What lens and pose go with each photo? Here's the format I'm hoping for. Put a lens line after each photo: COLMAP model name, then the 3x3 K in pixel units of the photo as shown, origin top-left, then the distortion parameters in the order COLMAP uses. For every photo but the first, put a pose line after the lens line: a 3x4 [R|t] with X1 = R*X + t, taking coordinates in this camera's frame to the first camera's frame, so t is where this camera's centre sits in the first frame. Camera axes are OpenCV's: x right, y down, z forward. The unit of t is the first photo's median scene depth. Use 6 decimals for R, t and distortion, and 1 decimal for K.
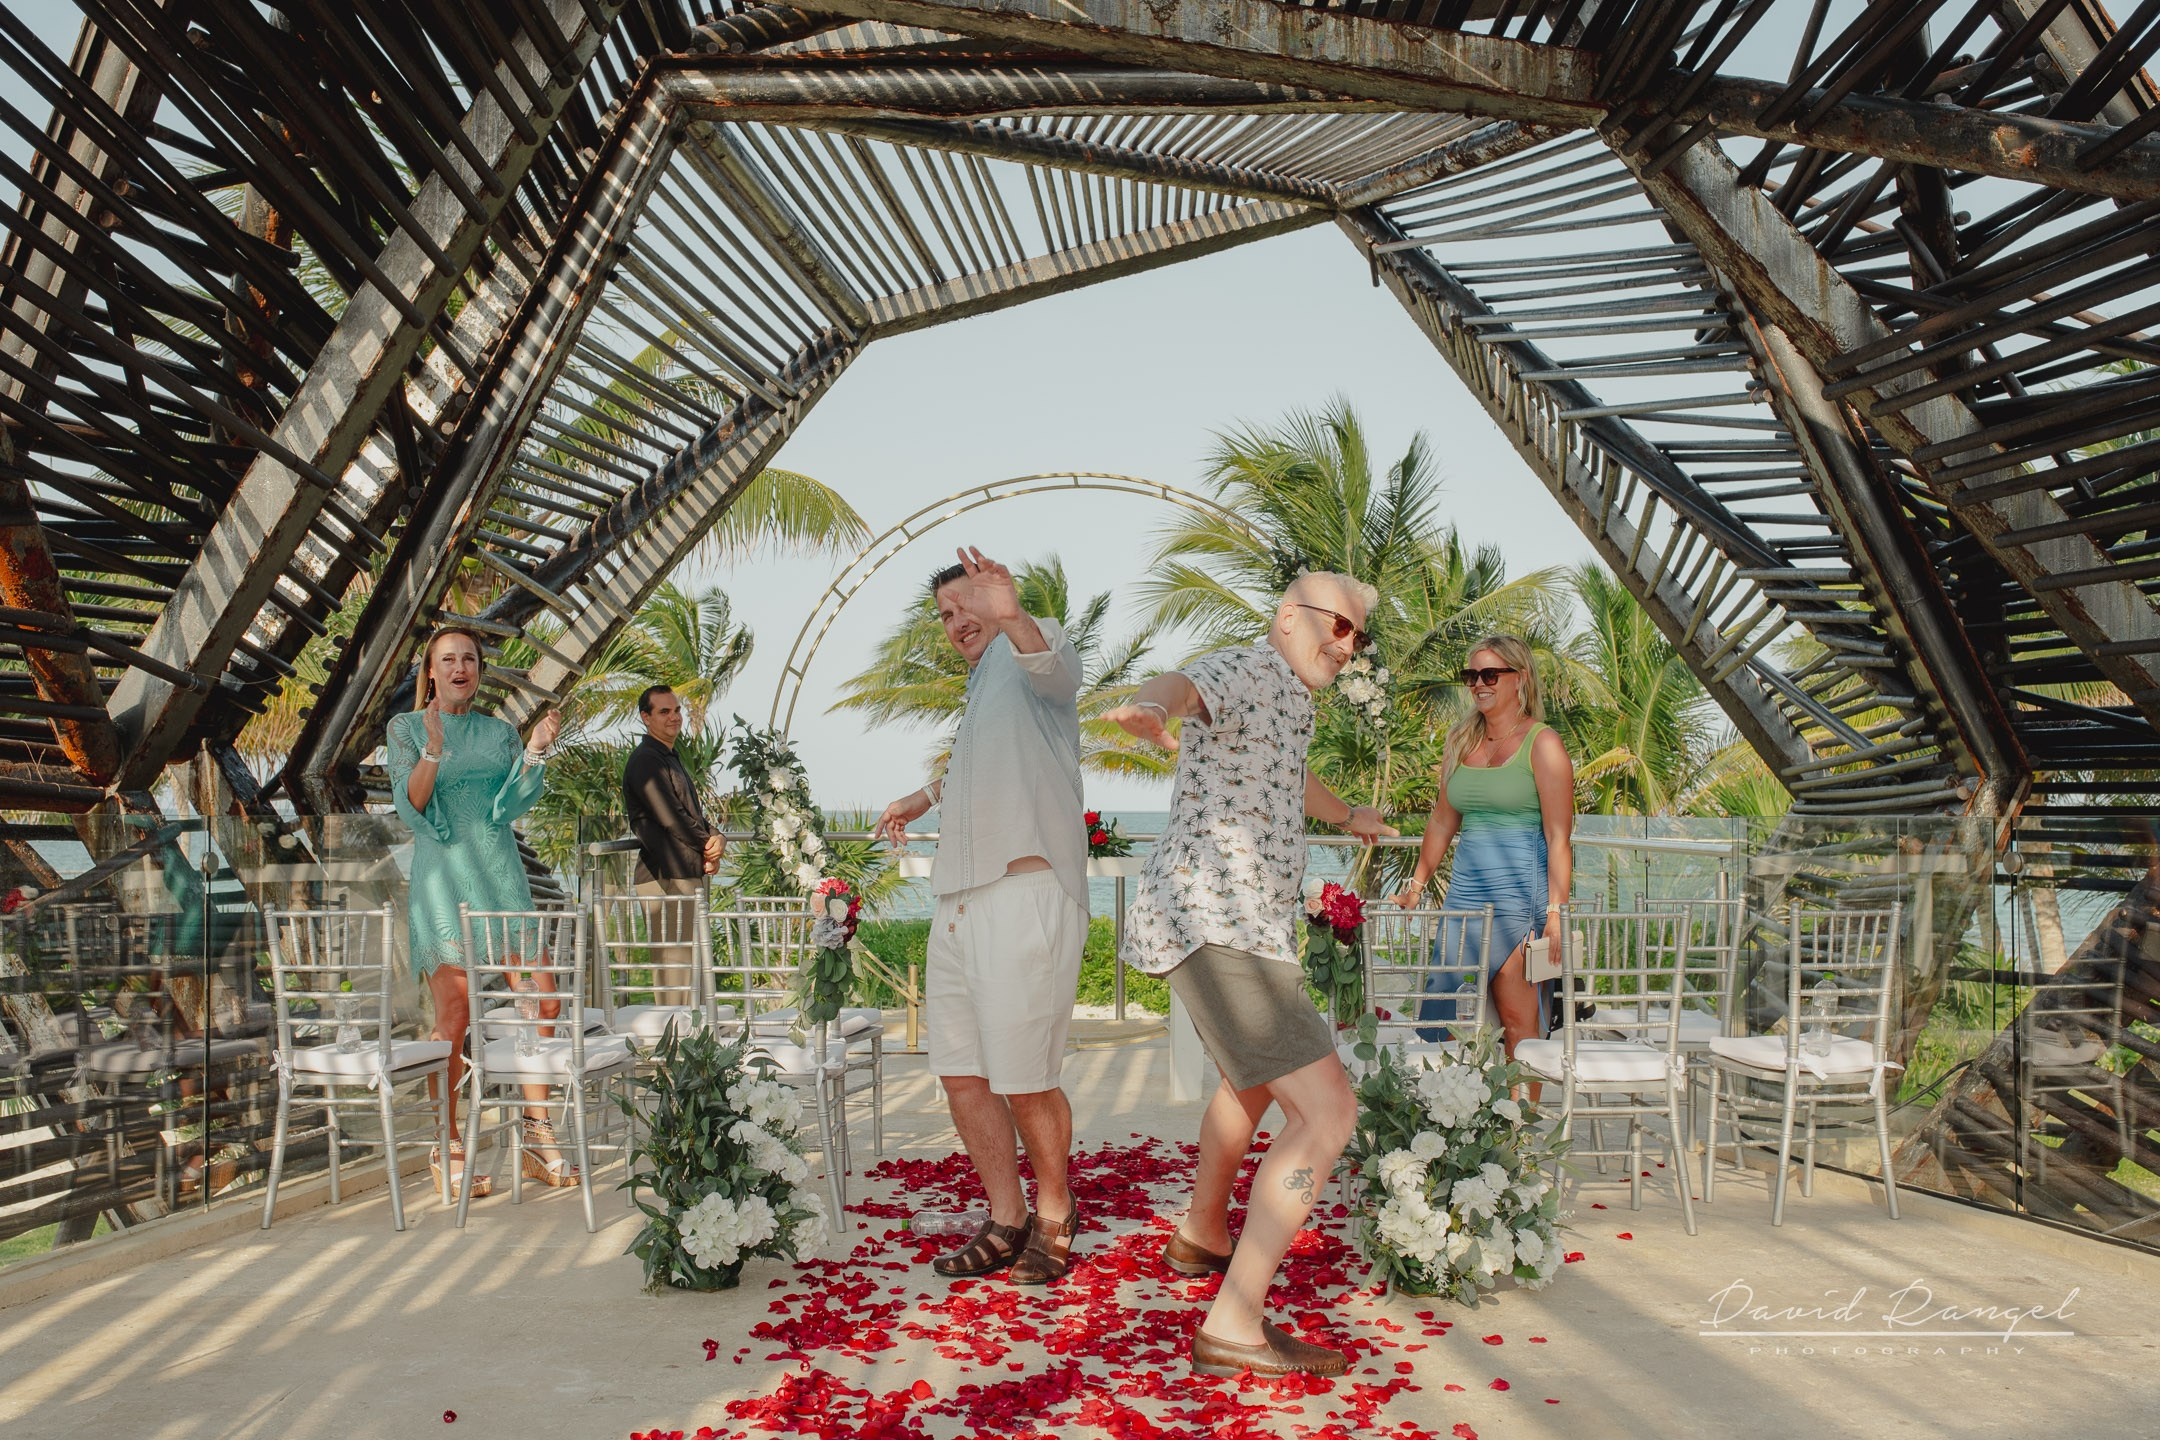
lens RADIAL K [[2091.1, 0, 1088.0], [0, 2091.1, 713.2], [0, 0, 1]] dist [-0.034513, 0.018416]
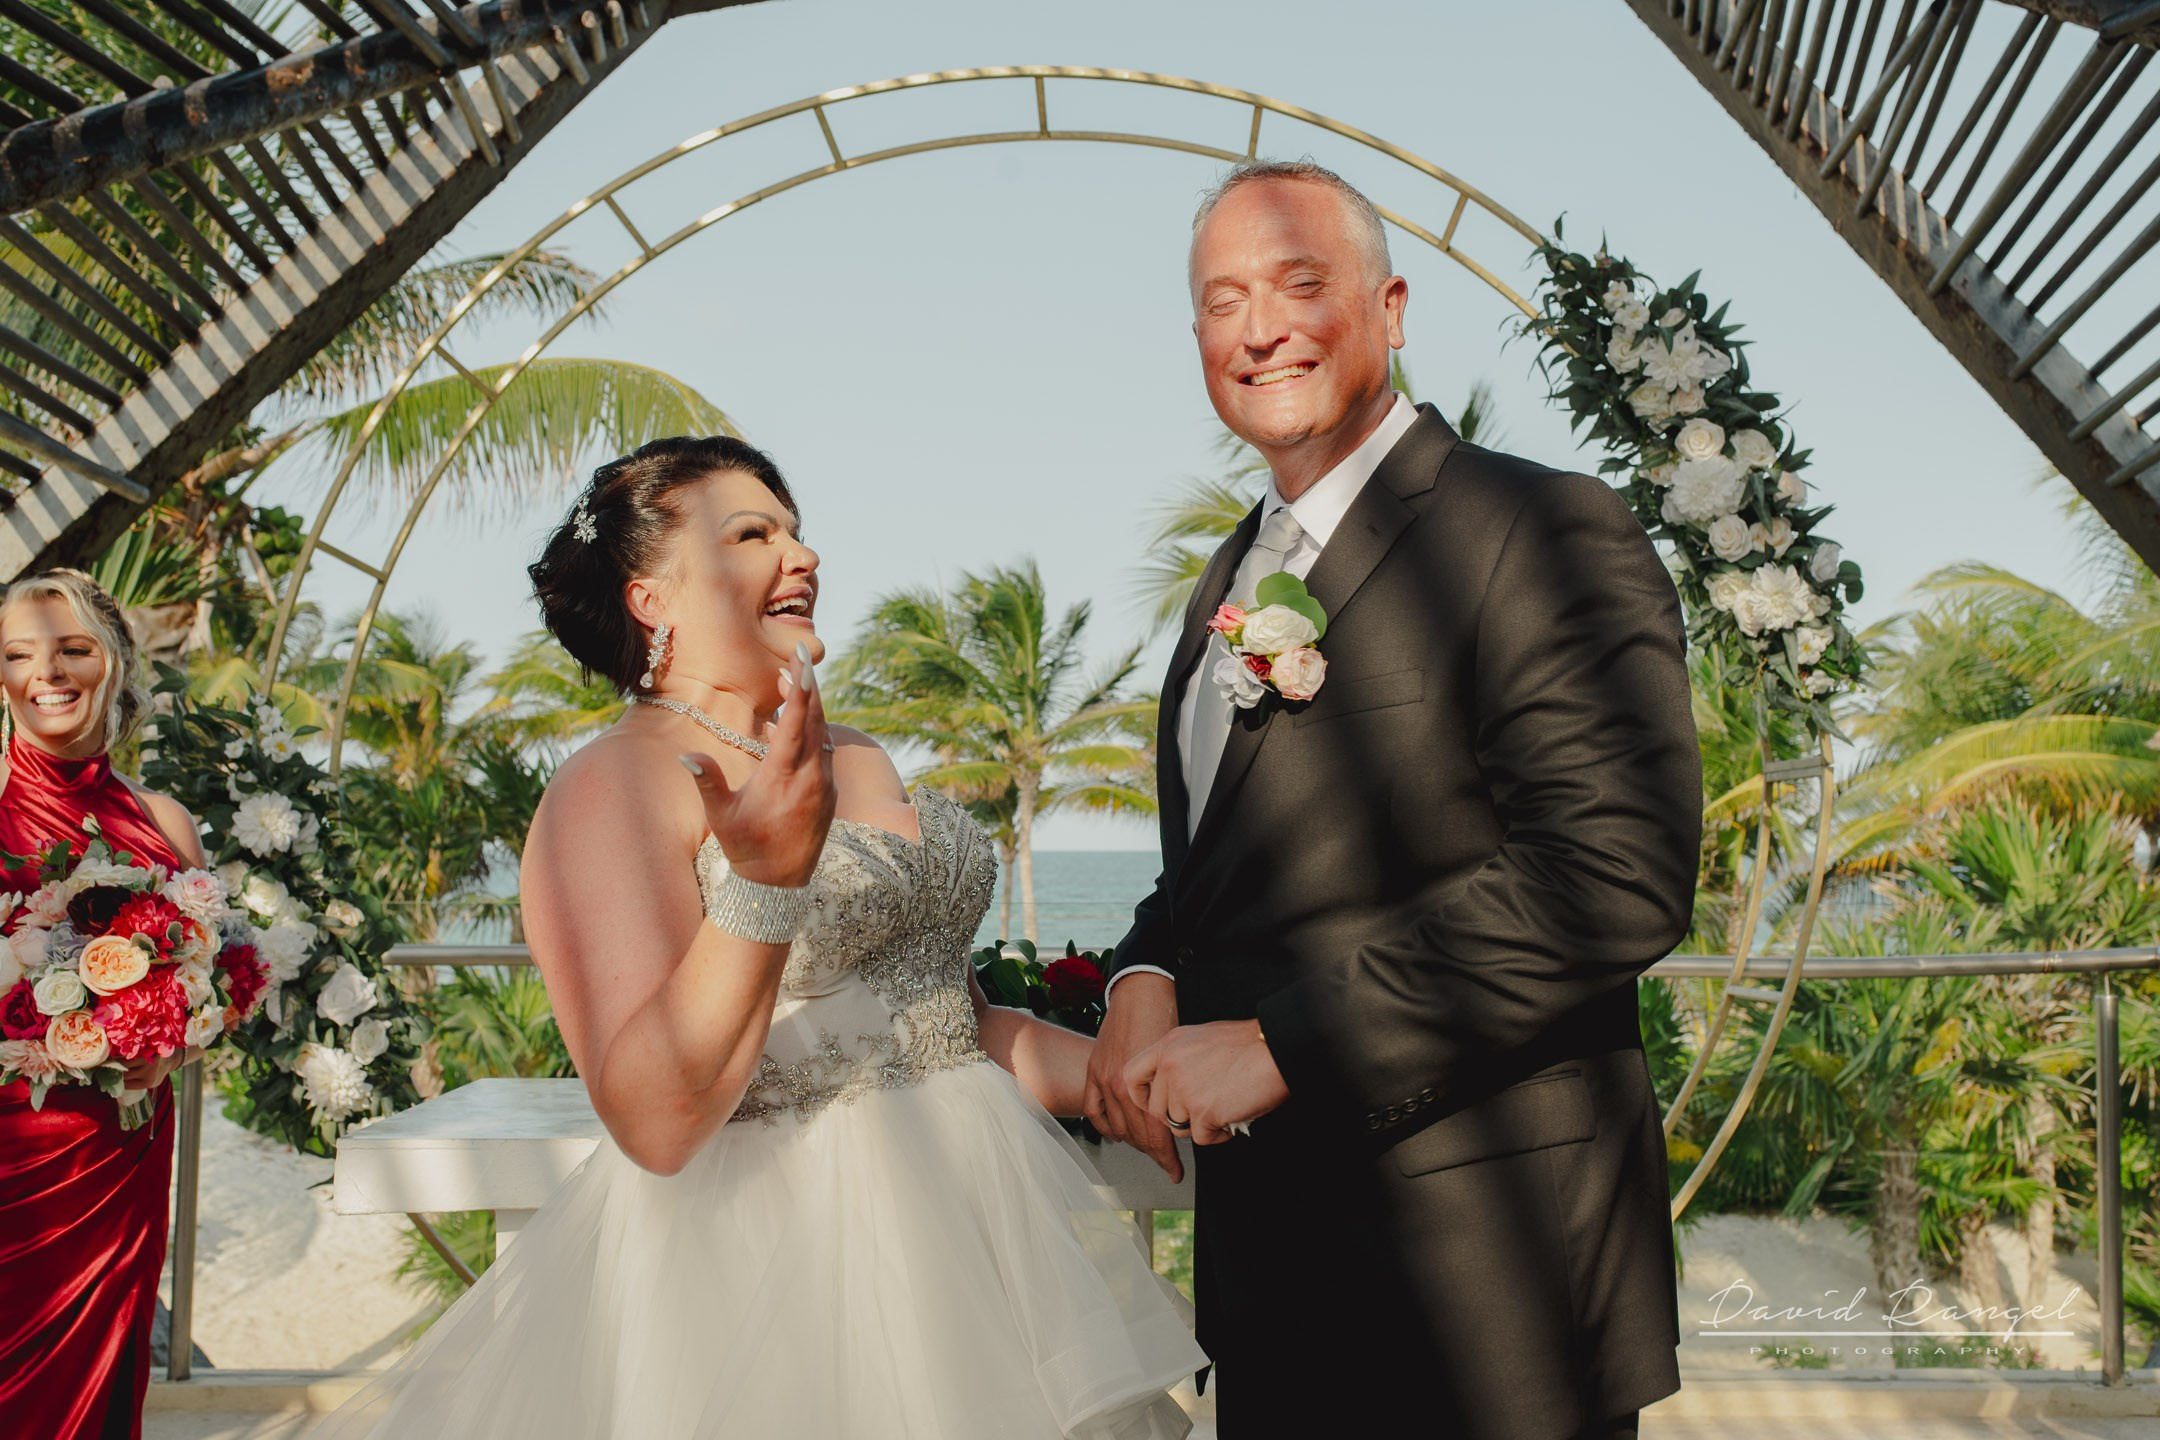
lens RADIAL K [[2065.8, 0, 1092.5], [0, 2065.8, 706.1], [0, 0, 1]] dist [-0.040272, 0.019510]
pose [[0.999931, 0.002212, 0.011550, 0.000086], [-0.001948, 0.999738, -0.022822, 0.018262], [-0.011598, 0.022798, 0.999673, 0.631696]]
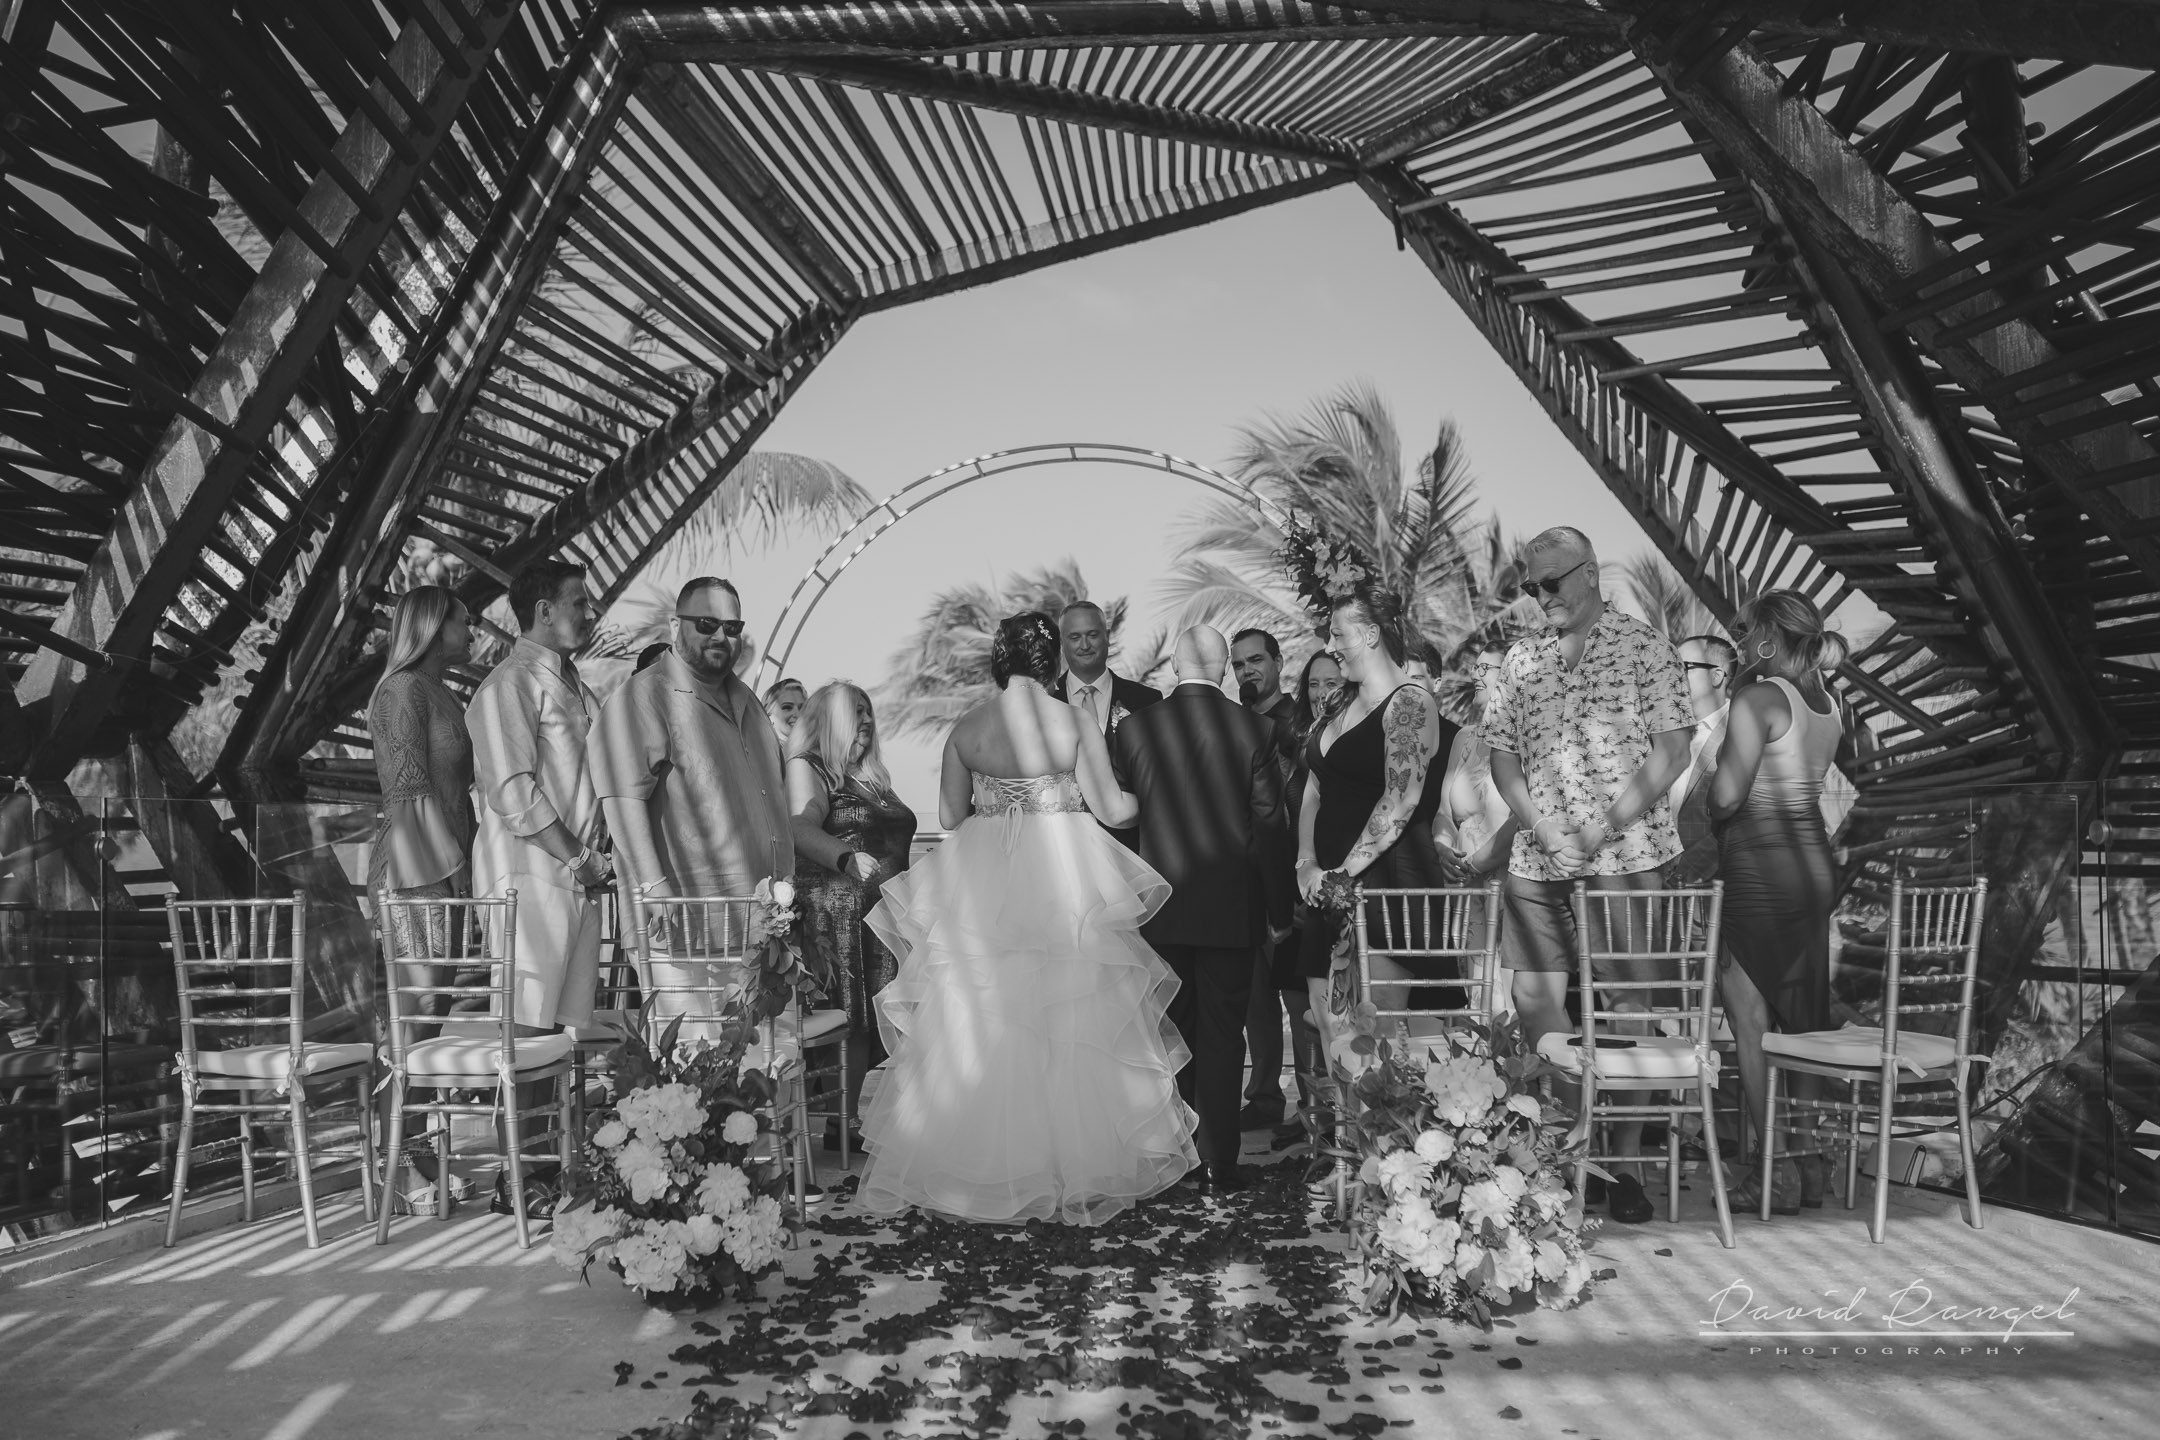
lens RADIAL K [[2174.7, 0, 1043.4], [0, 2174.7, 732.1], [0, 0, 1]] dist [-0.037186, 0.031010]
pose [[0.999305, -0.009857, -0.035943, 0.015548], [0.009825, 0.999951, -0.001071, 0.014811], [0.035952, 0.000717, 0.999353, 0.034749]]
